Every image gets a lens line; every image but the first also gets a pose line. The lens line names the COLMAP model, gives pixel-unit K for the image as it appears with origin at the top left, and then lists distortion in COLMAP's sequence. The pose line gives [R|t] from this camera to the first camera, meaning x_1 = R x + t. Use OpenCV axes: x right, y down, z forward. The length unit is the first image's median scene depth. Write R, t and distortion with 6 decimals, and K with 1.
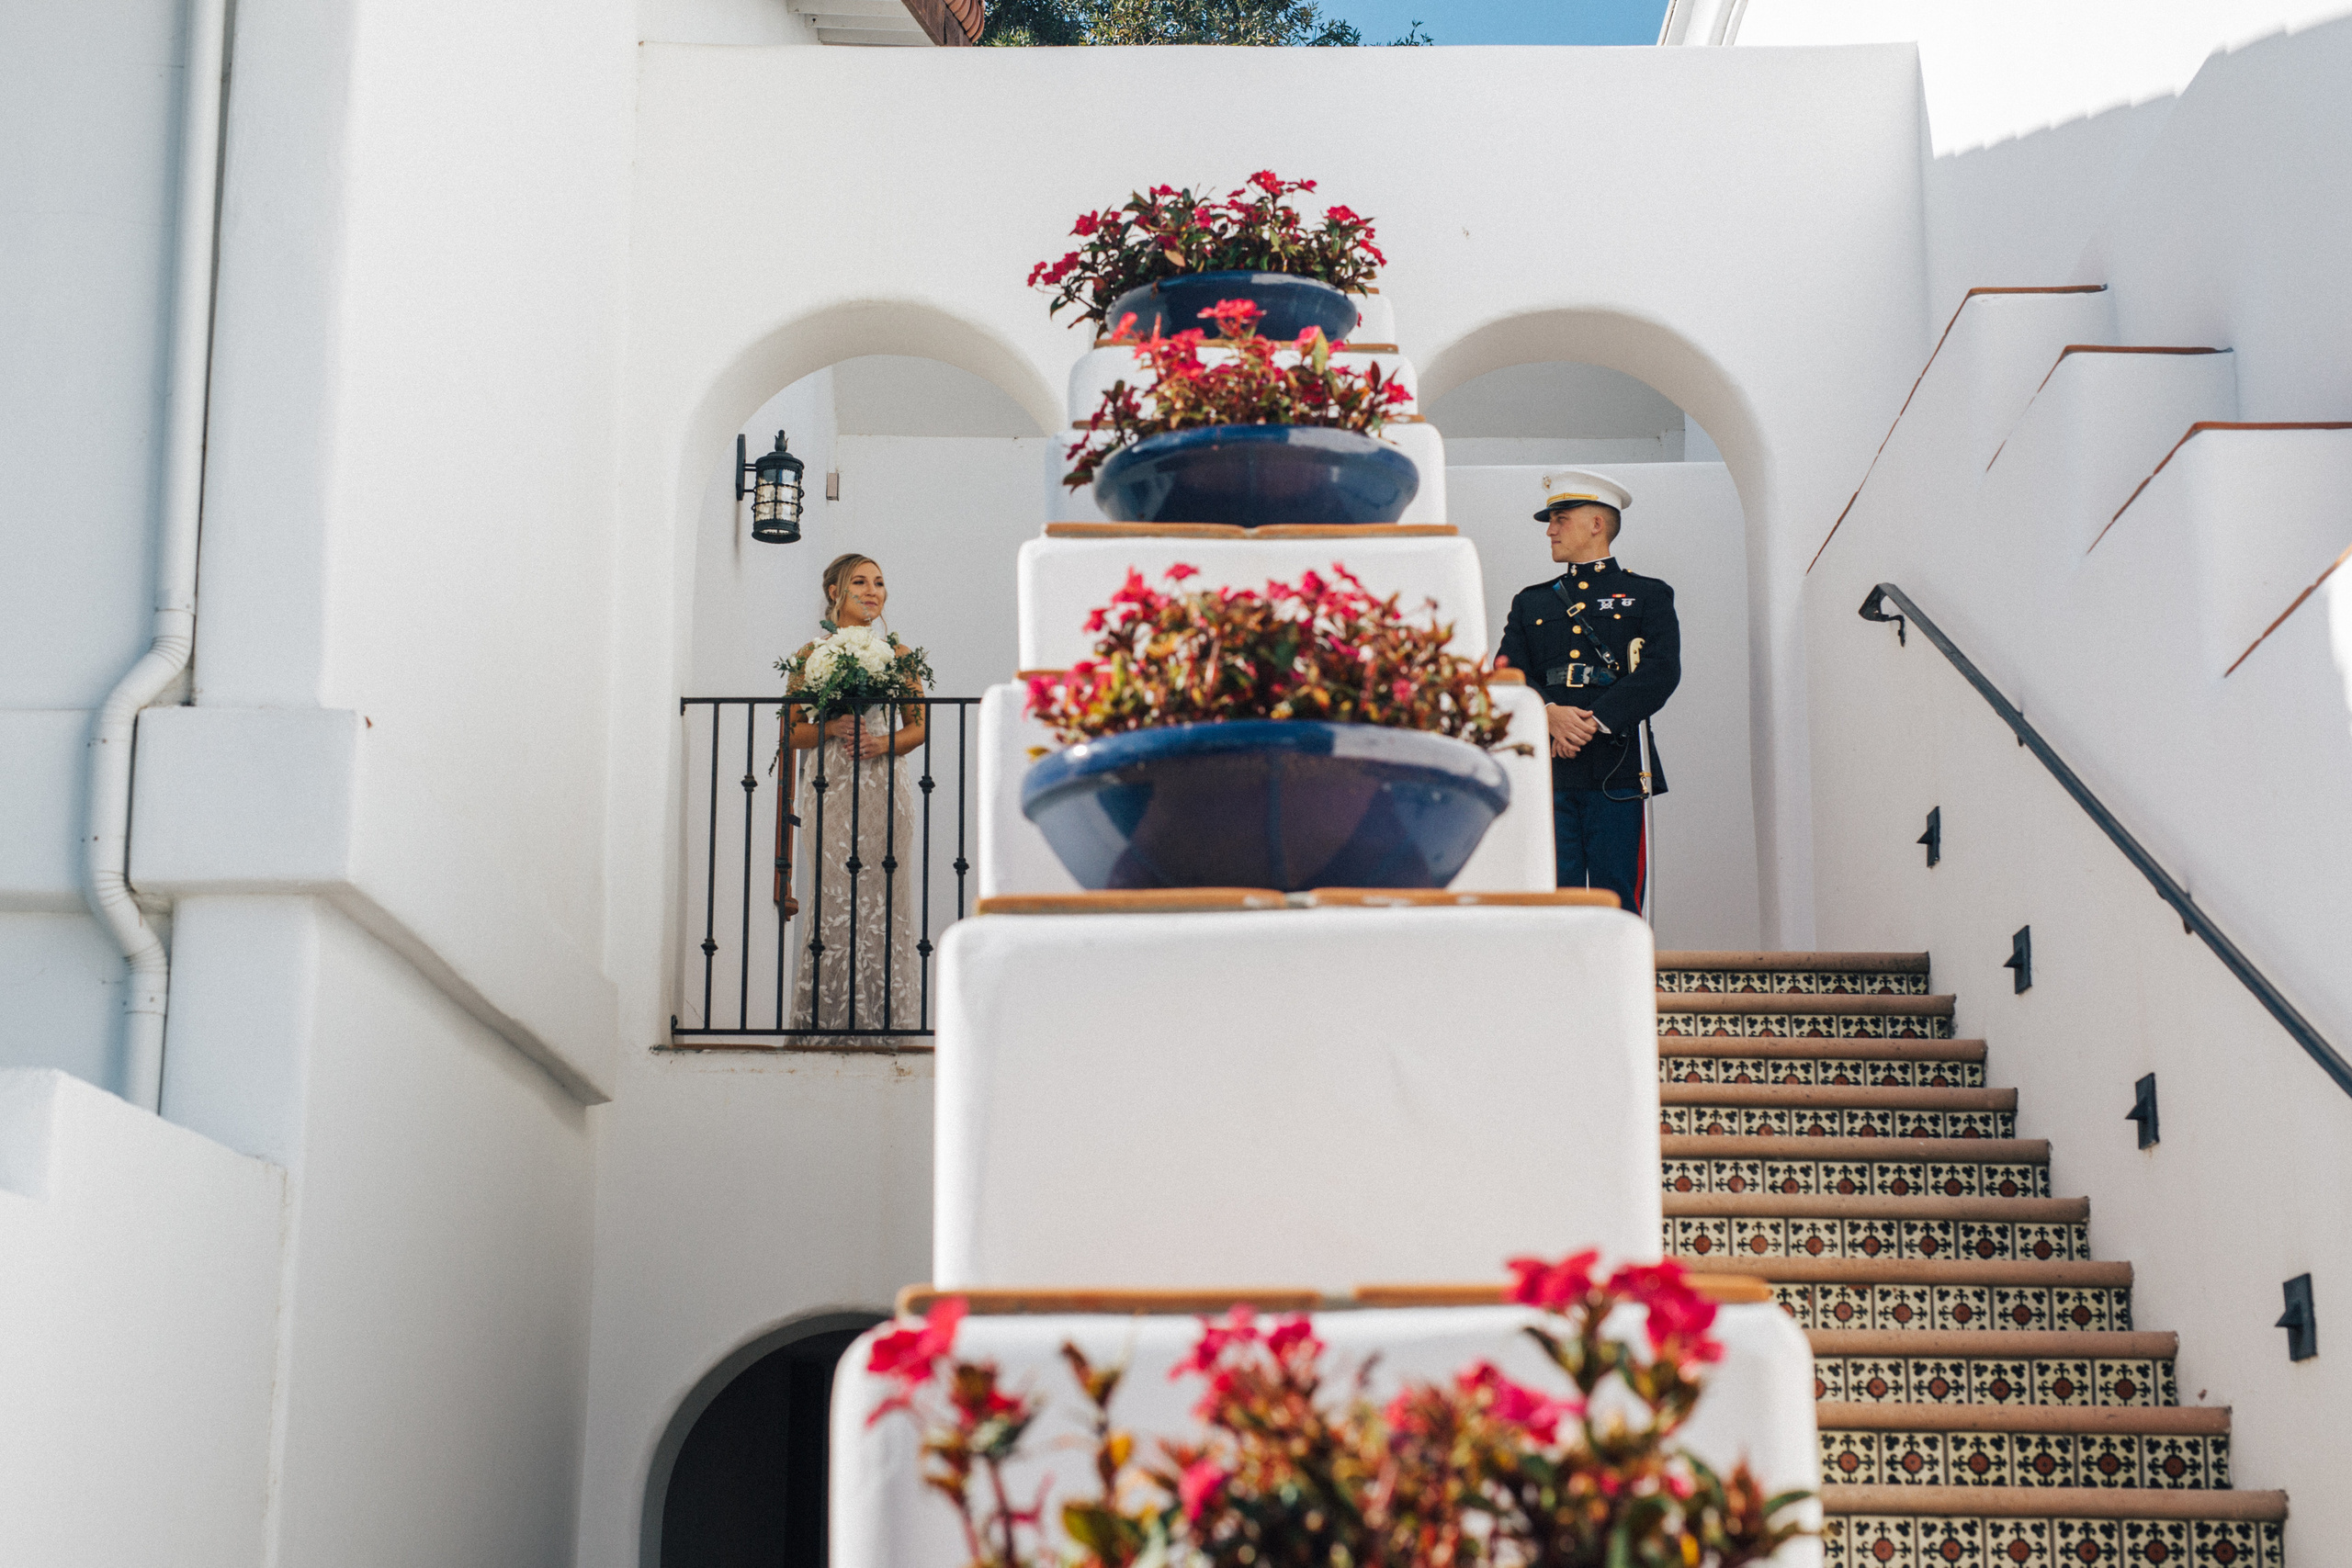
lens RADIAL K [[3761.6, 0, 1111.7], [0, 3761.6, 715.8], [0, 0, 1]] dist [0.010708, 0.000000]
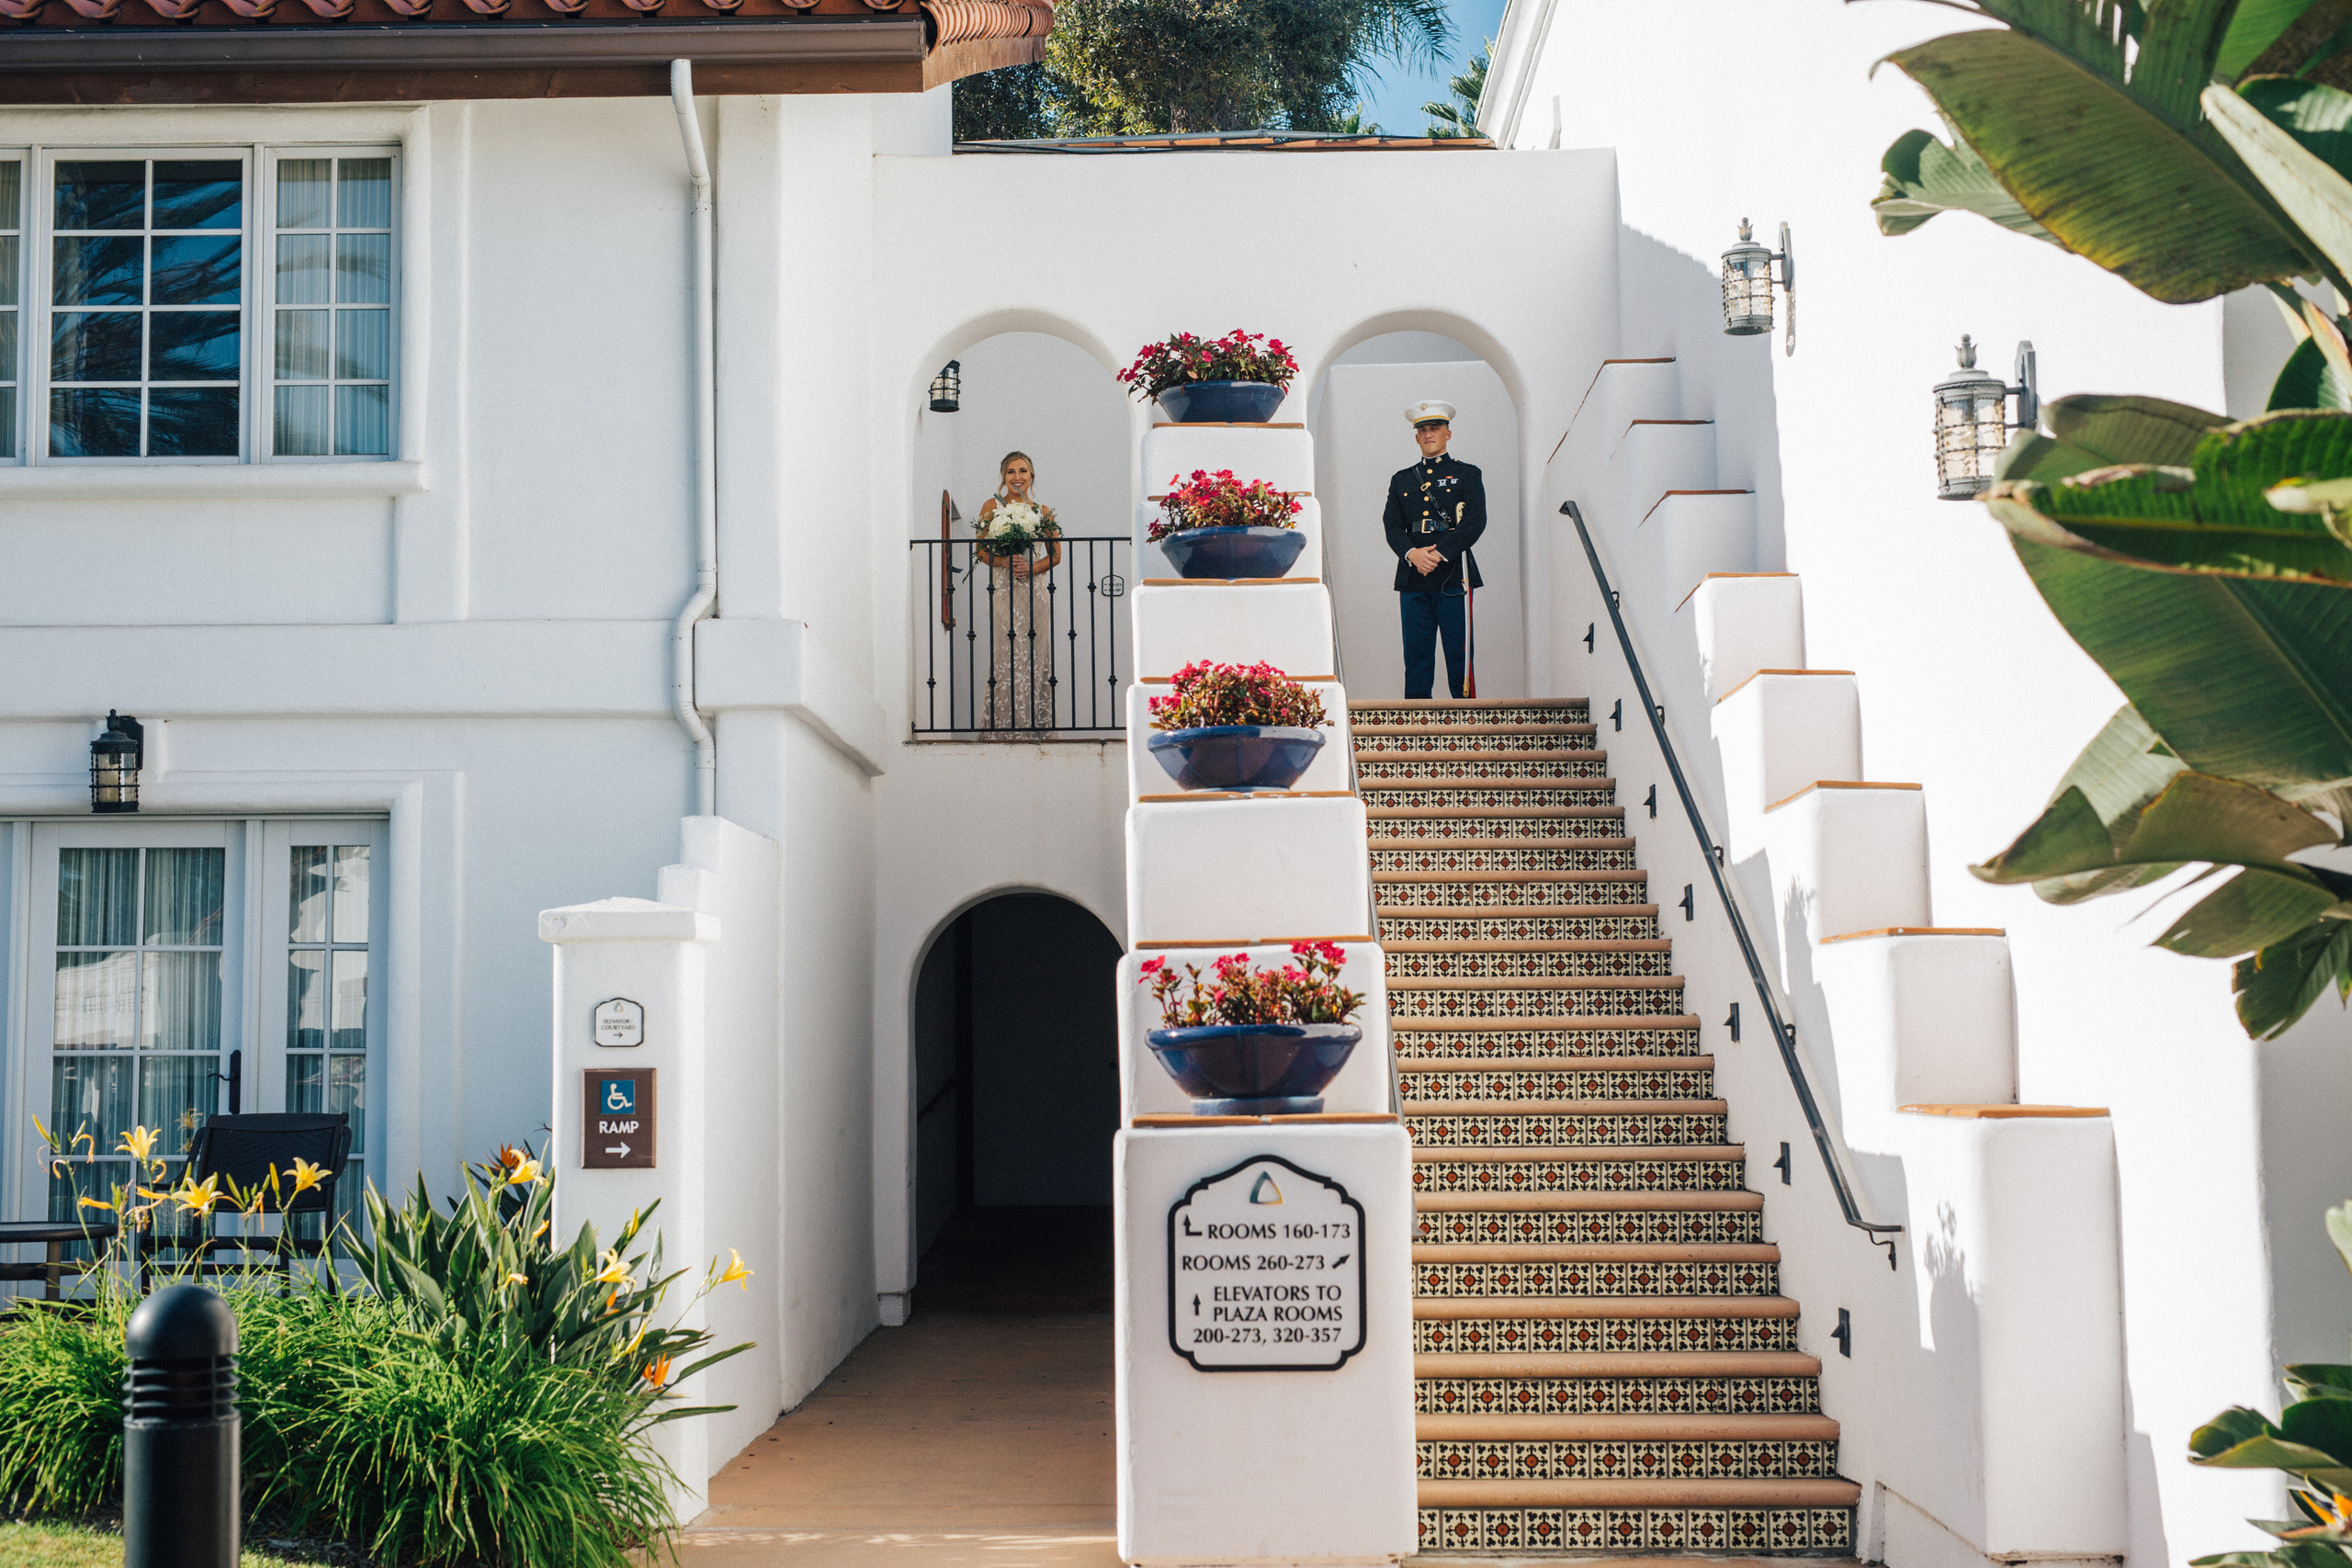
lens RADIAL K [[3761.6, 0, 1177.1], [0, 3761.6, 785.8], [0, 0, 1]] dist [0.010708, 0.000000]
pose [[0.999698, -0.018096, 0.016649, -0.030092], [0.015246, 0.987370, 0.157697, -0.234630], [-0.019293, -0.157396, 0.987347, -1.058125]]
